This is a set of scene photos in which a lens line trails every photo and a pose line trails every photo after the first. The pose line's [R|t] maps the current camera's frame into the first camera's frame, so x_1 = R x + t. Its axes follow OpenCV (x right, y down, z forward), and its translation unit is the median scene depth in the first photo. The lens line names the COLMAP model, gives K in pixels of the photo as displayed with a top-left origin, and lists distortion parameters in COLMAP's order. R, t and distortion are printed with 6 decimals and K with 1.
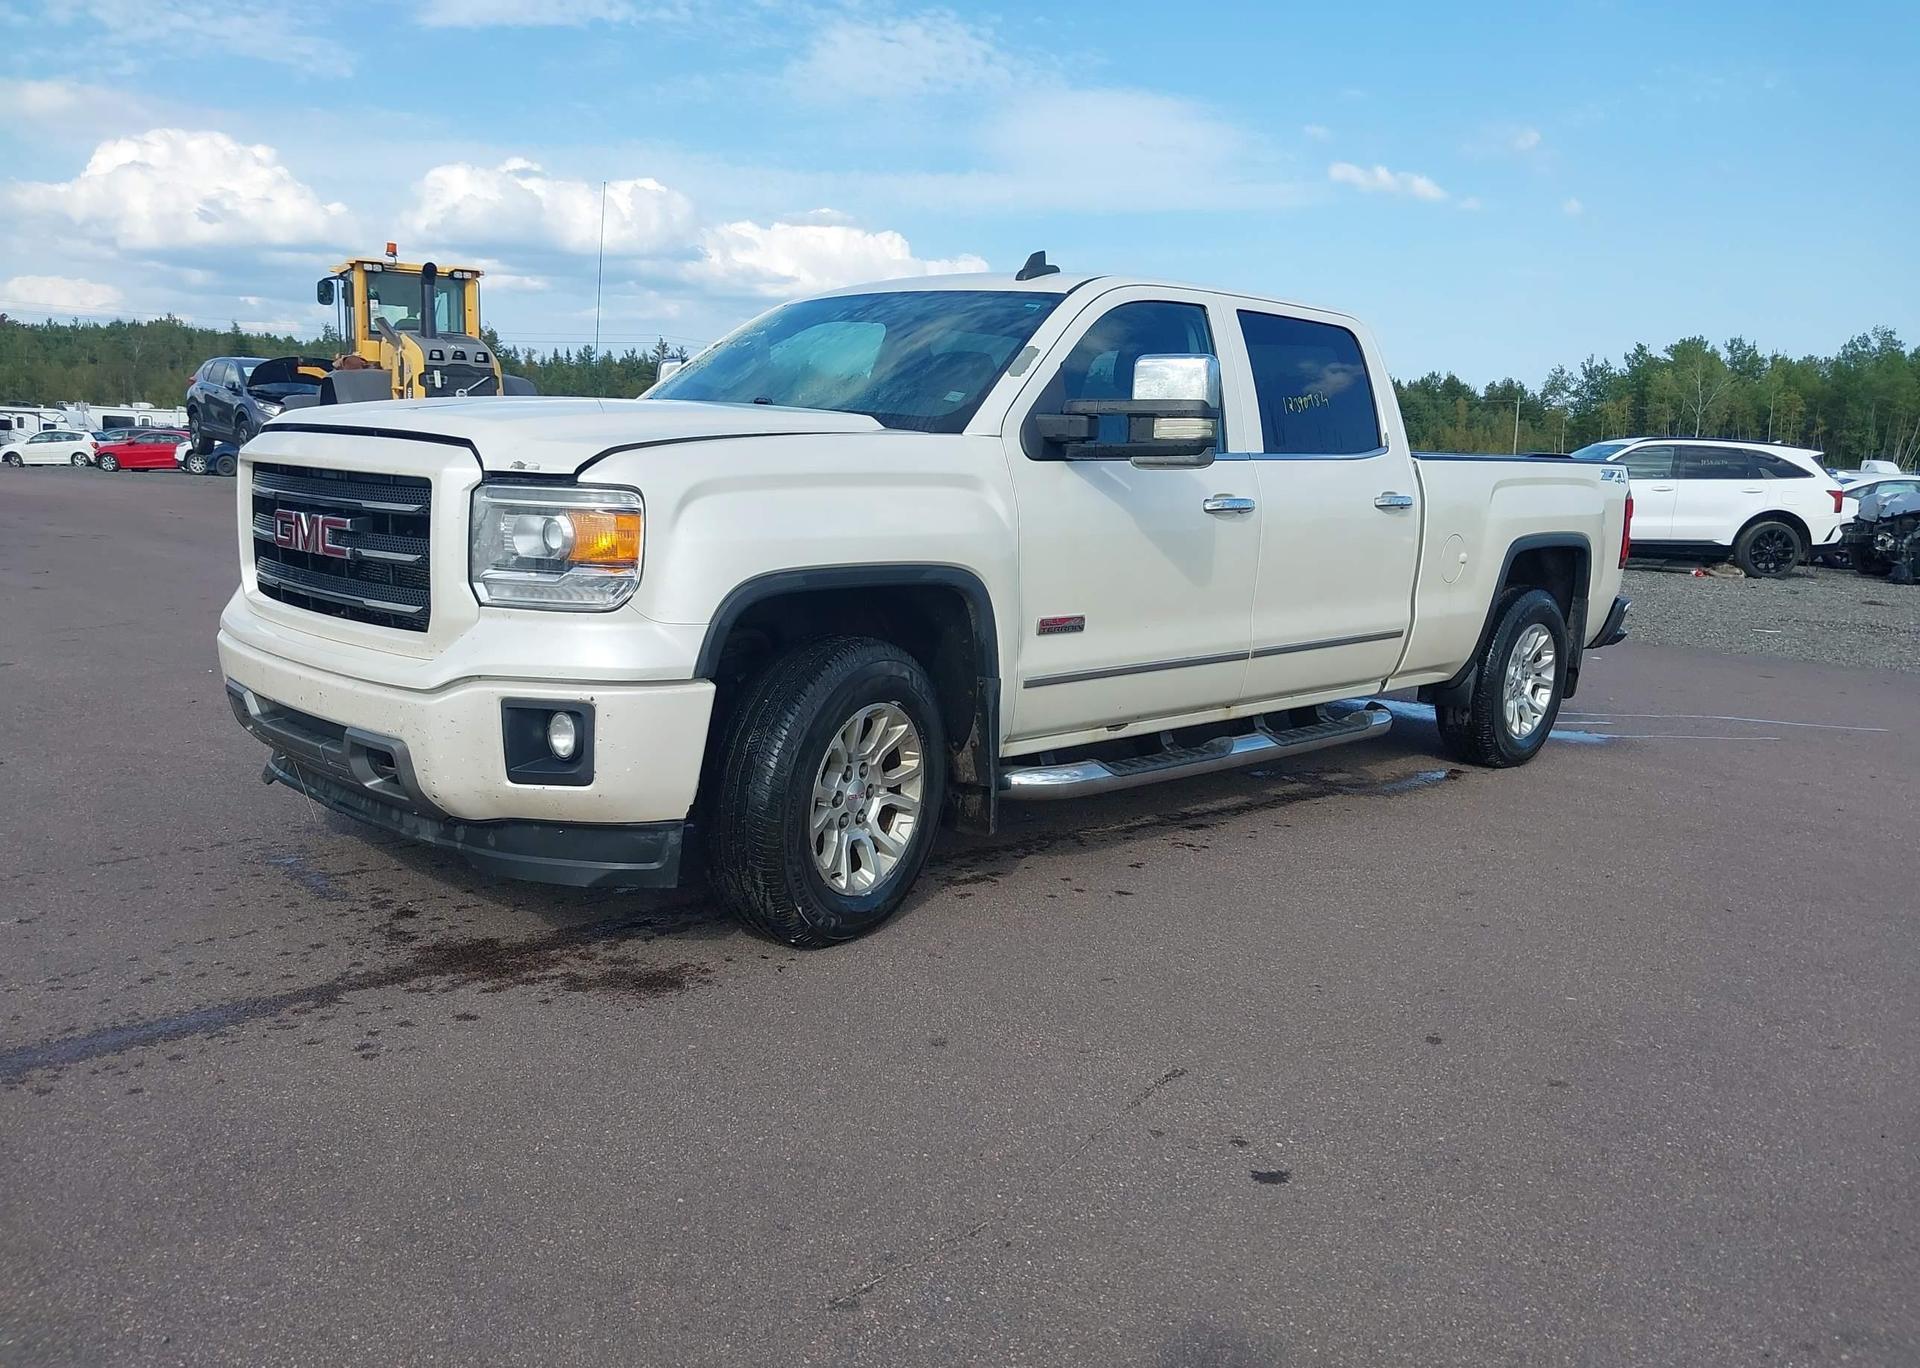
lens RADIAL K [[1495.0, 0, 952.7], [0, 1495.0, 695.6], [0, 0, 1]] dist [0.052667, -0.078396]
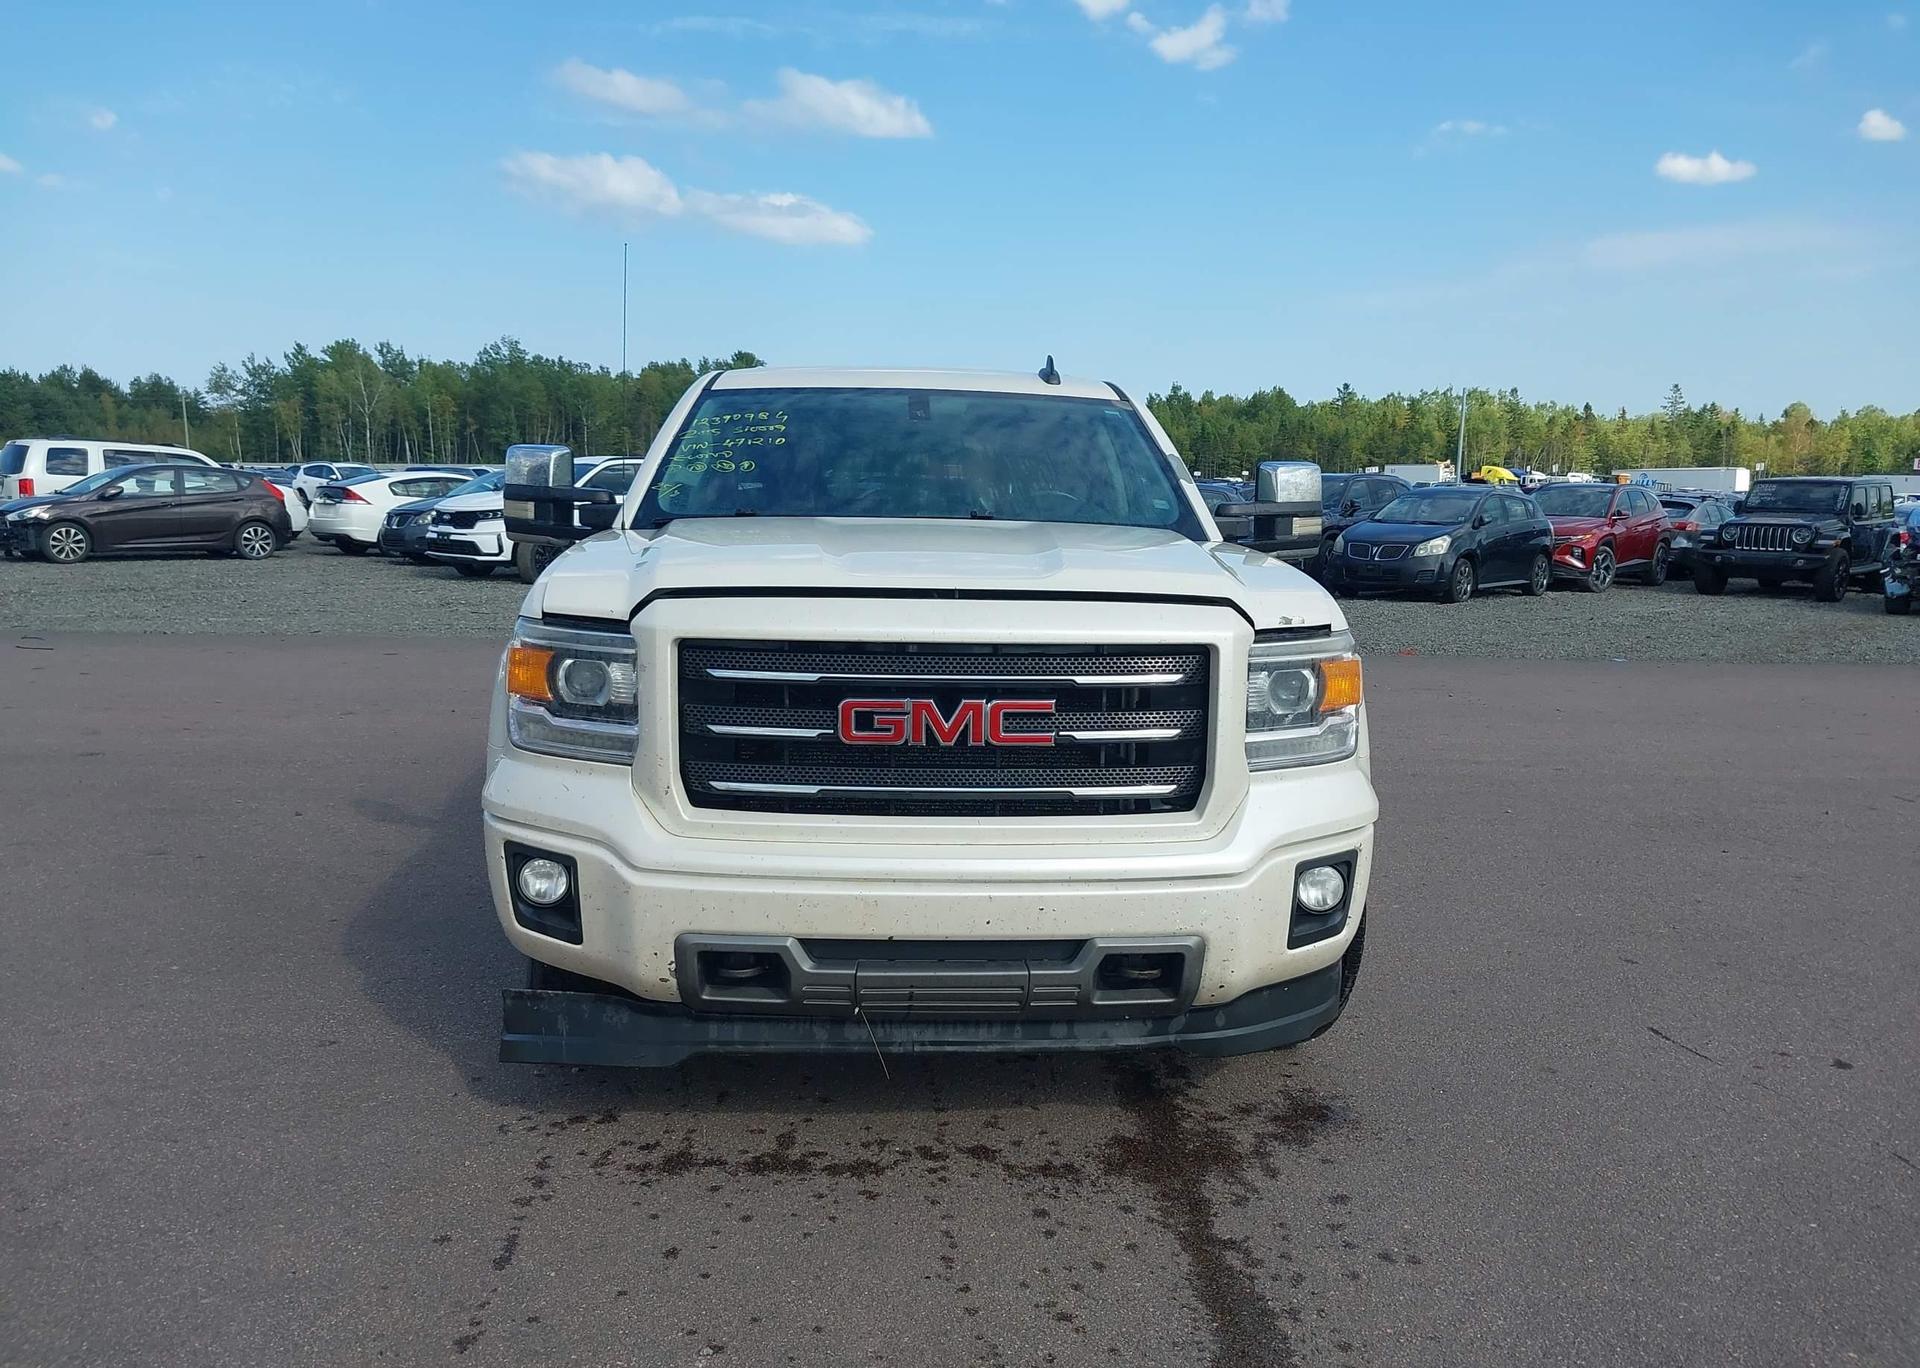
lens RADIAL K [[1489.3, 0, 923.2], [0, 1489.3, 685.7], [0, 0, 1]] dist [0.091418, -0.122160]
pose [[0.682741, -0.131385, 0.718751, -0.823356], [0.134801, 0.989464, 0.052823, -0.139940], [-0.718118, 0.060824, 0.693258, 0.364043]]
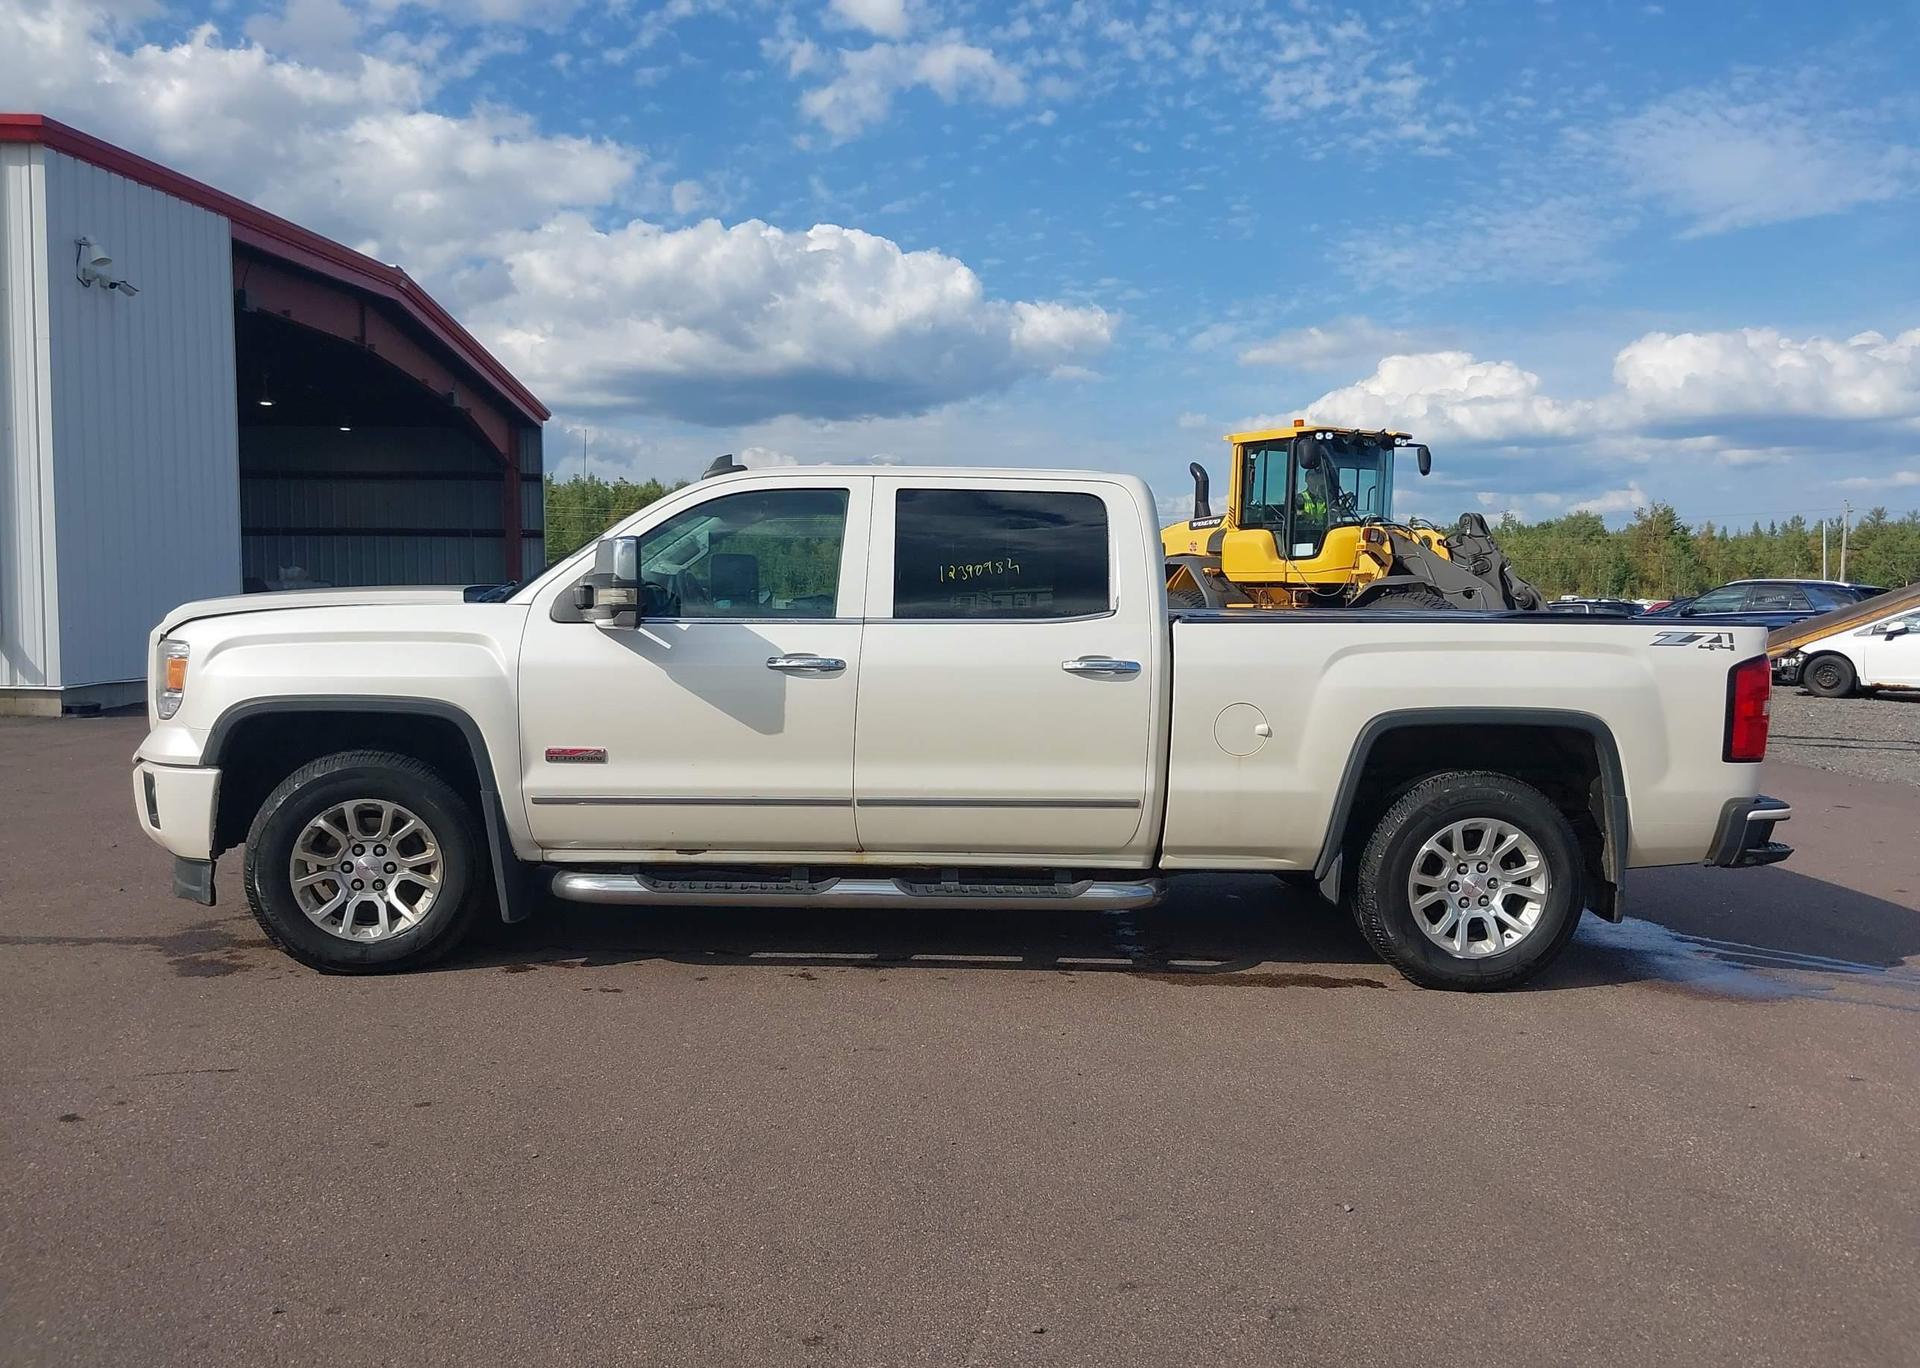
lens RADIAL K [[1511.1, 0, 960.0], [0, 1511.1, 684.0], [0, 0, 1]] dist [0.020551, -0.004080]
pose [[0.730742, 0.013887, -0.682512, 1.066383], [-0.101532, 0.990884, -0.088546, -0.026001], [0.675061, 0.134001, 0.725491, 0.284776]]
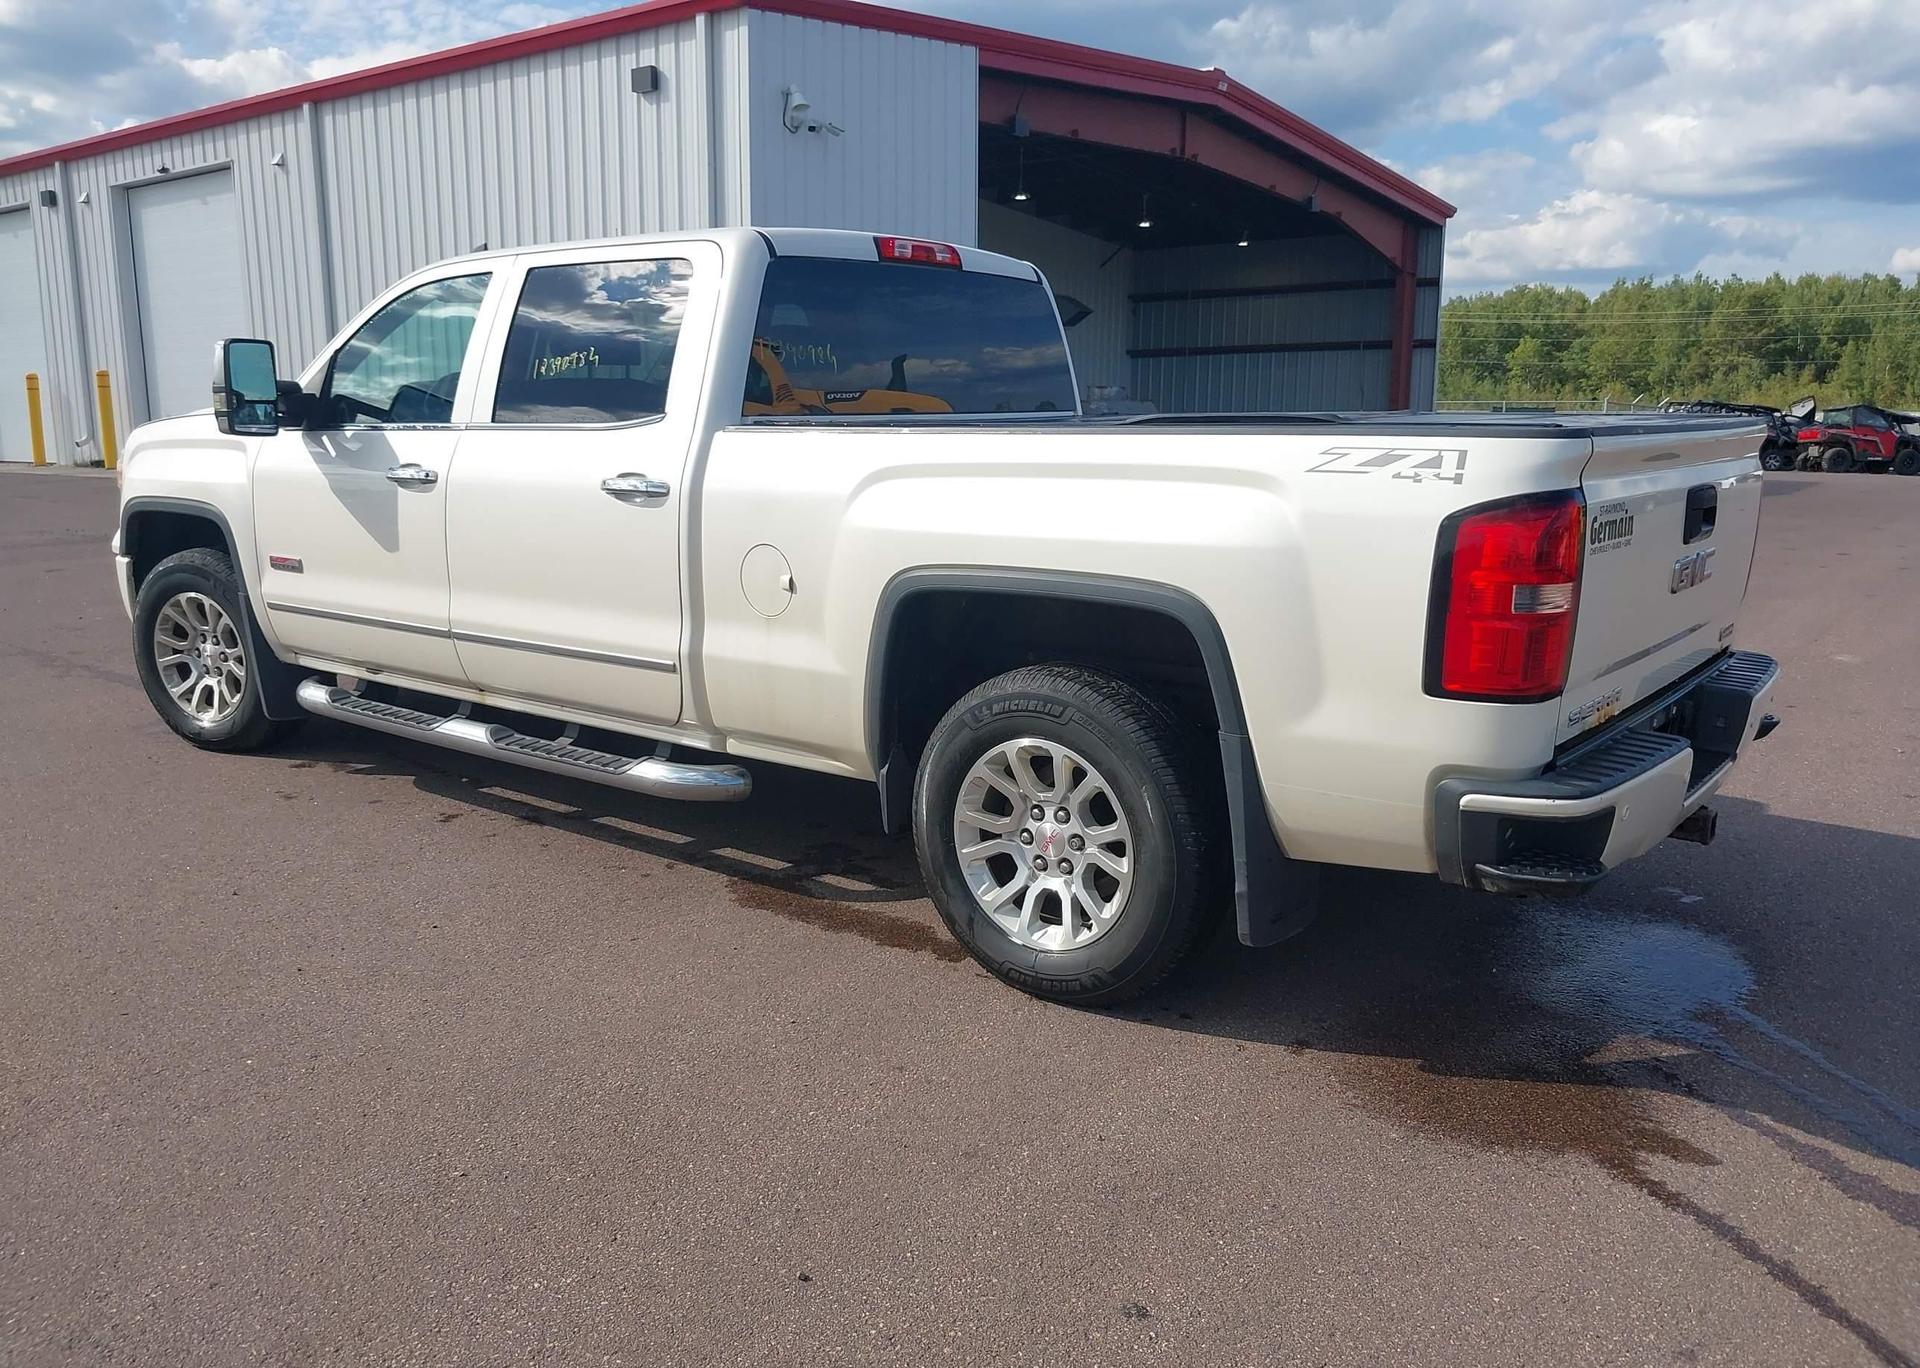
lens RADIAL K [[1515.1, 0, 949.6], [0, 1515.1, 701.4], [0, 0, 1]] dist [0.039038, -0.051470]
pose [[0.122350, 0.155139, -0.980287, 1.292560], [-0.164134, 0.977270, 0.134176, -0.181673], [0.978821, 0.144482, 0.145033, 1.274081]]
